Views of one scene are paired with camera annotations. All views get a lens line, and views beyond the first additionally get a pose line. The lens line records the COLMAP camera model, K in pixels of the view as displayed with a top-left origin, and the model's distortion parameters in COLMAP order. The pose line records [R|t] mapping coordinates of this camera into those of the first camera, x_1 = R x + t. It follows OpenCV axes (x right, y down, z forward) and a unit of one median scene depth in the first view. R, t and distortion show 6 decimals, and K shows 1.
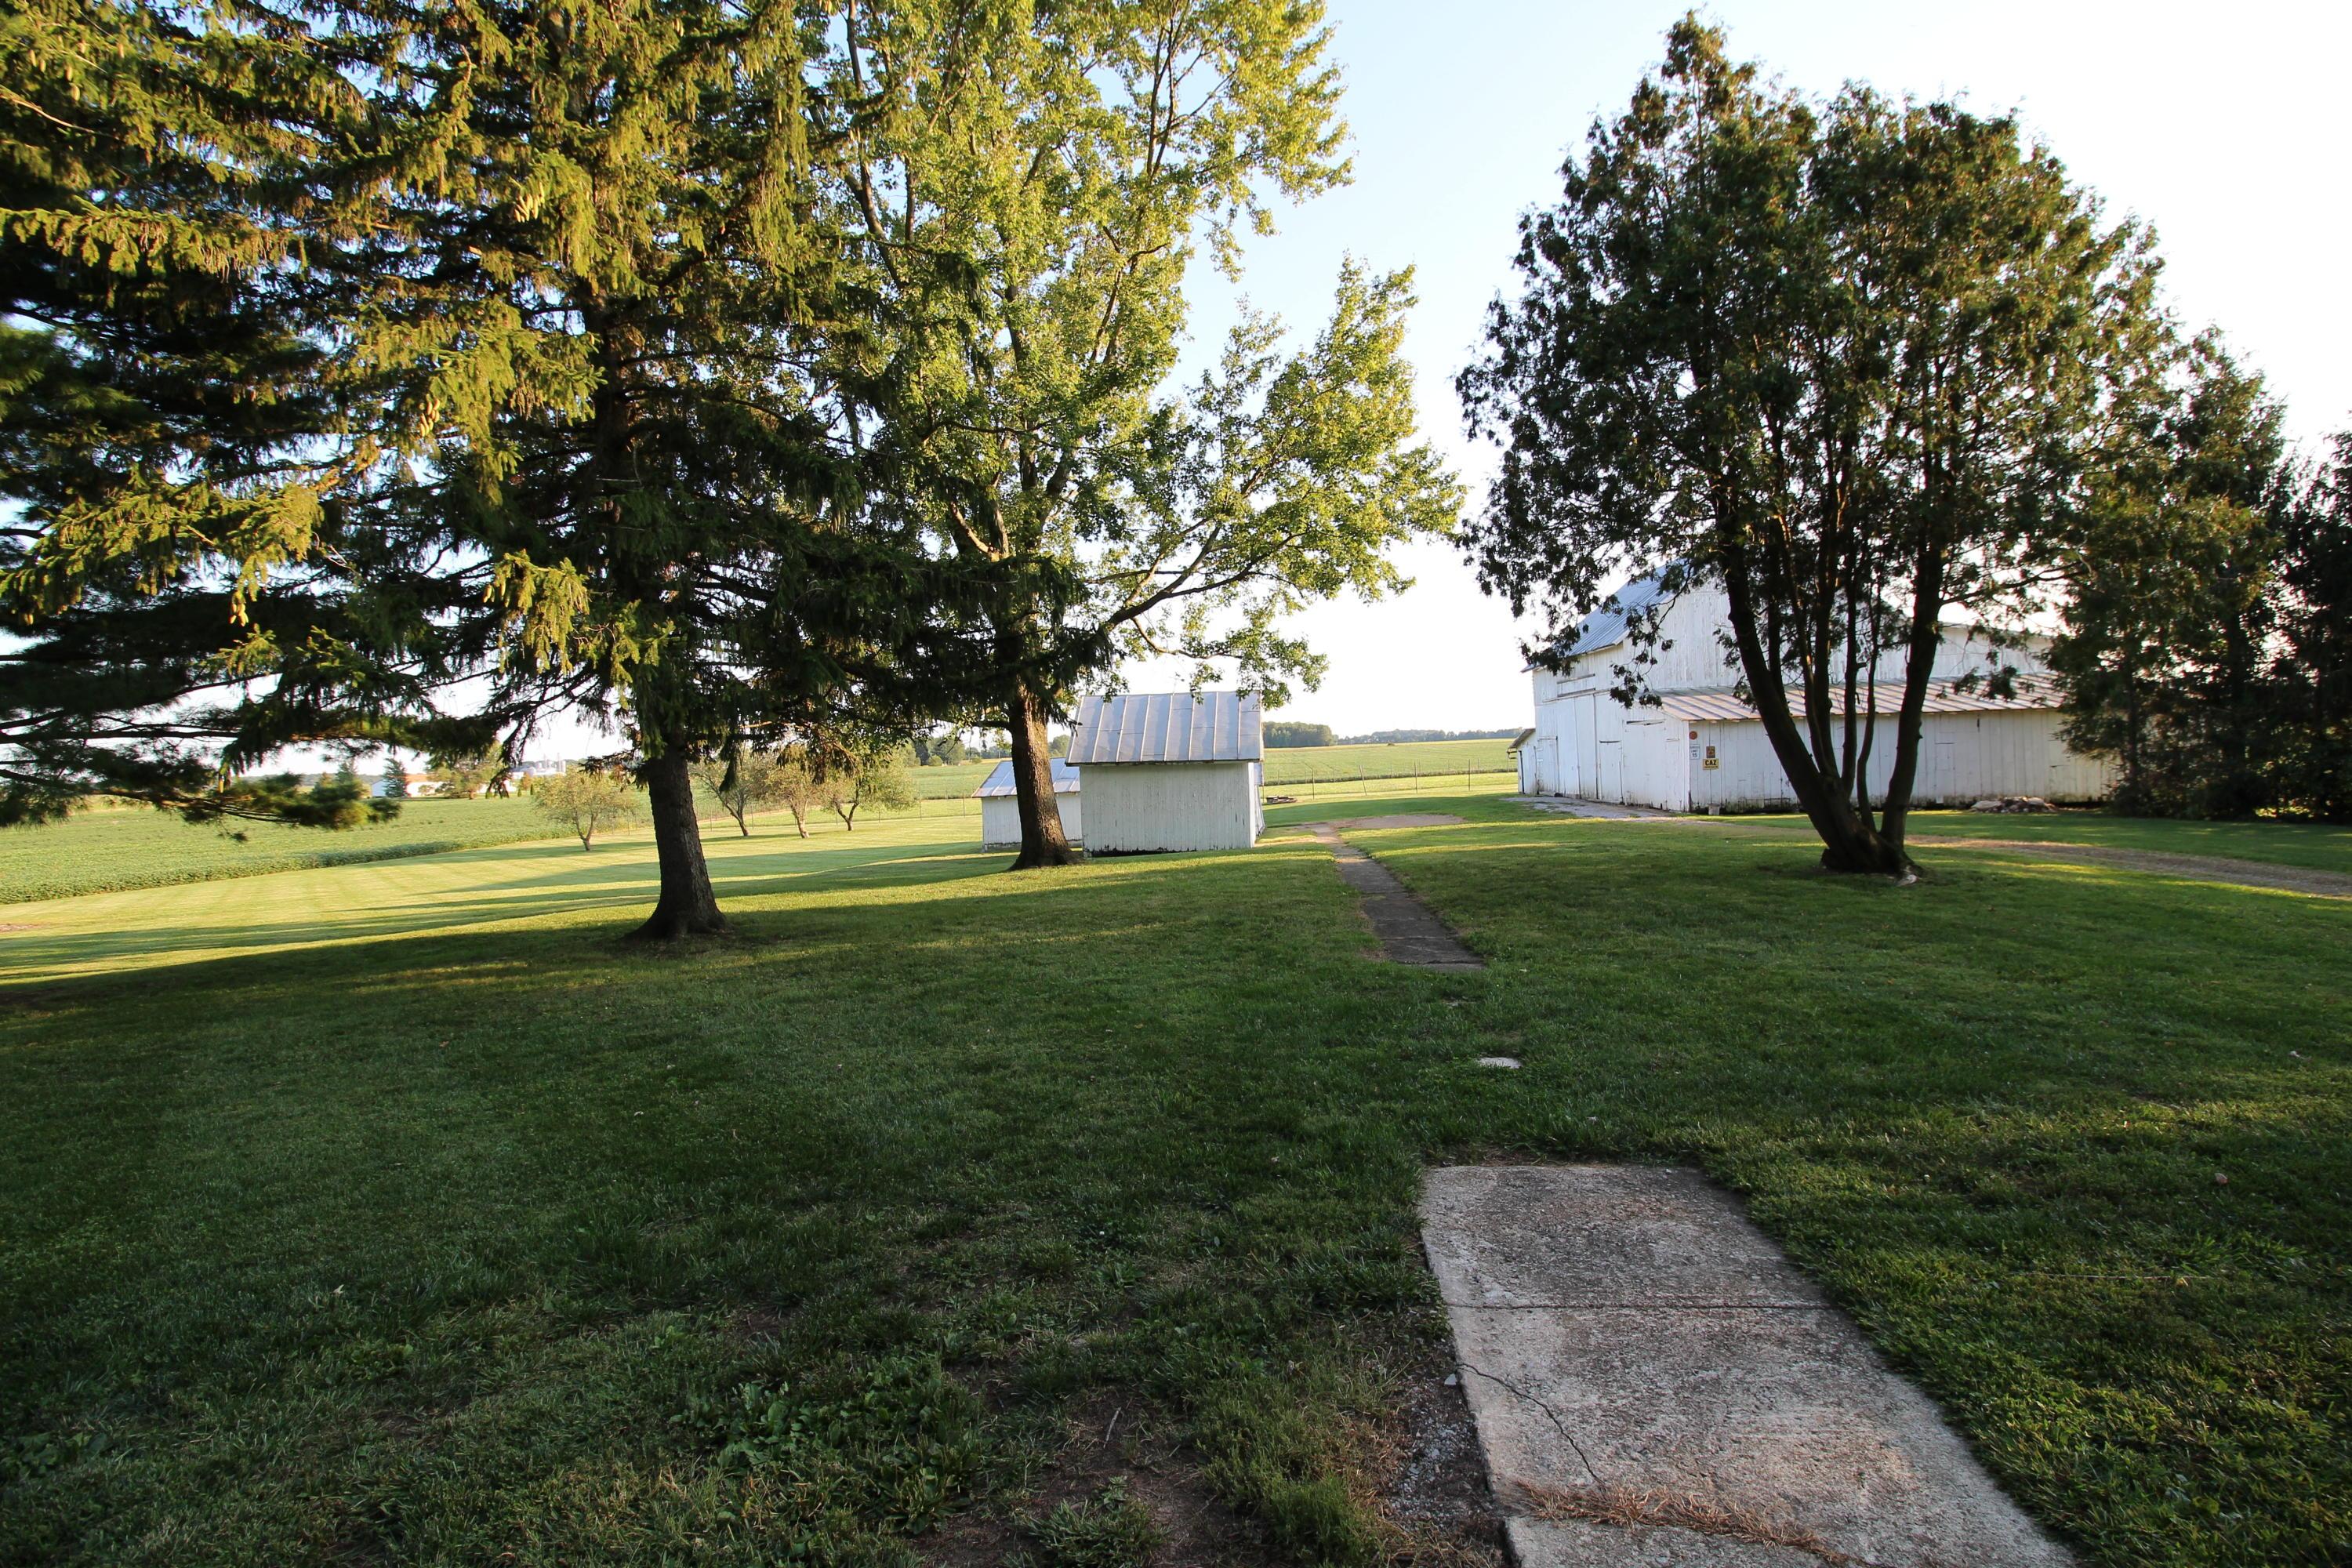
lens RADIAL K [[1083.5, 0, 1173.3], [0, 1083.5, 775.8], [0, 0, 1]] dist [-0.000513, -0.010417]
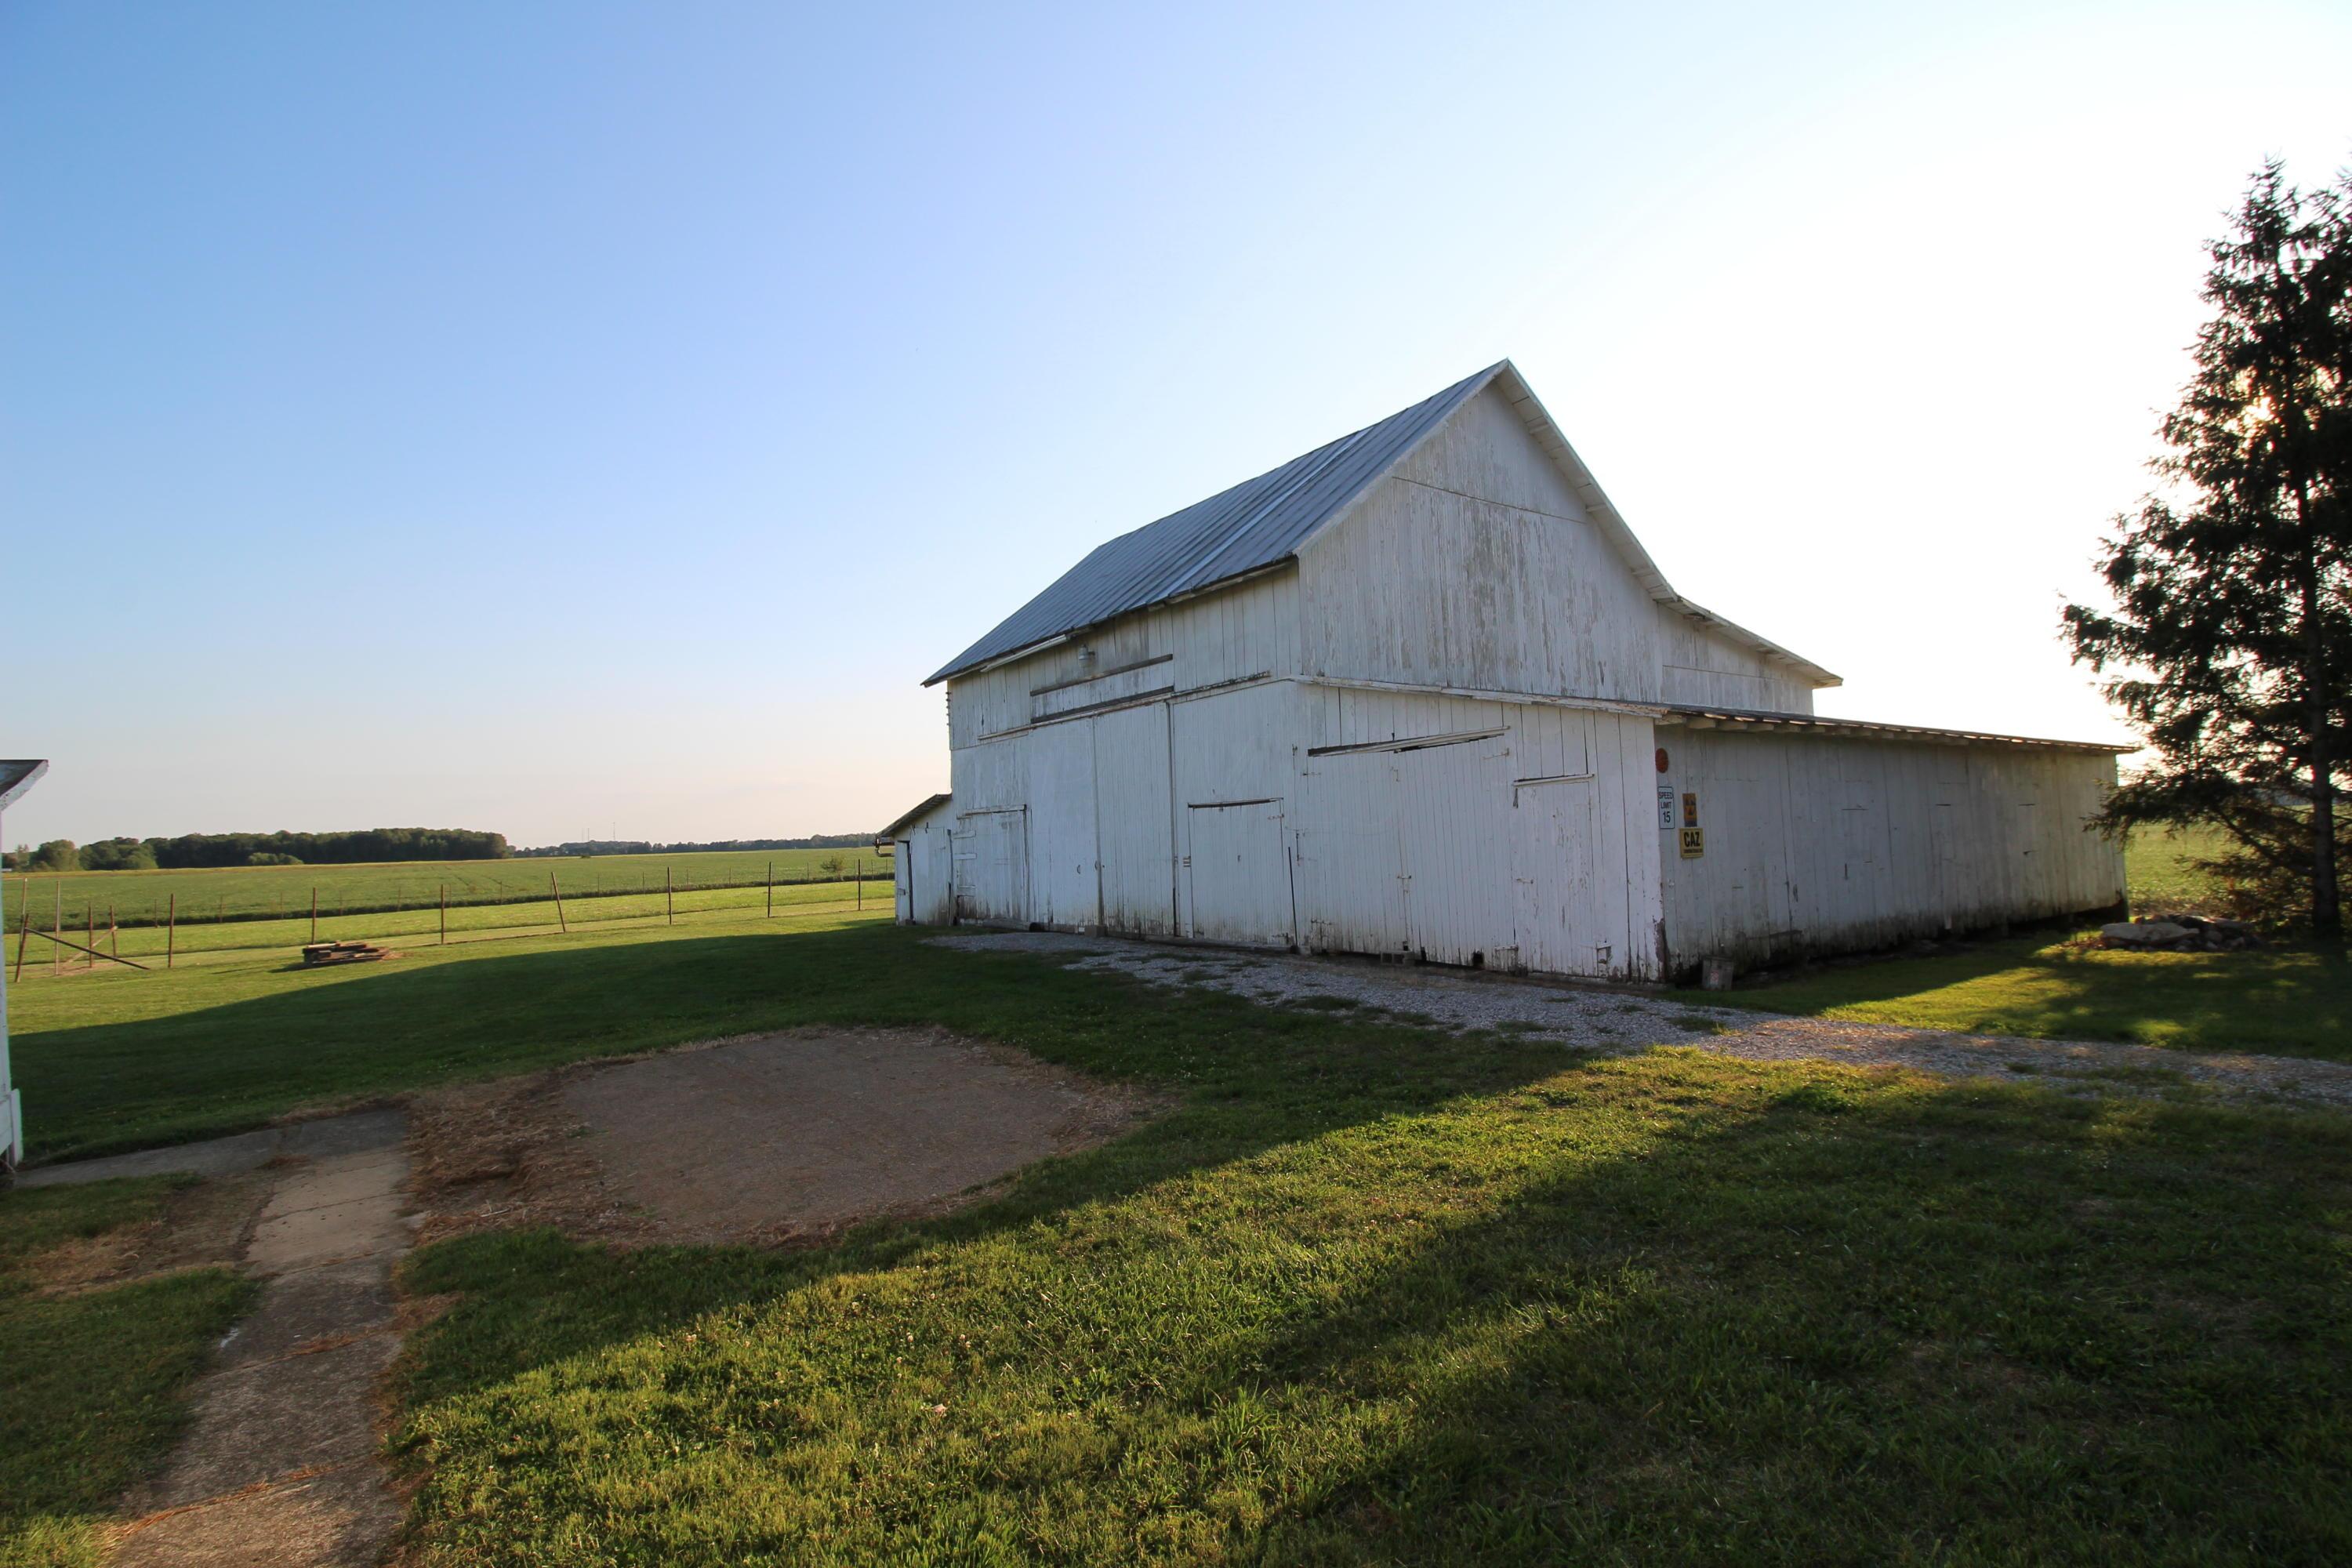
lens RADIAL K [[1083.5, 0, 1173.3], [0, 1083.5, 775.8], [0, 0, 1]] dist [-0.000513, -0.010417]
pose [[0.767141, 0.054363, 0.639171, 0.076304], [0.013500, 0.994814, -0.100815, 0.000474], [-0.641337, 0.085968, 0.762428, 0.483984]]
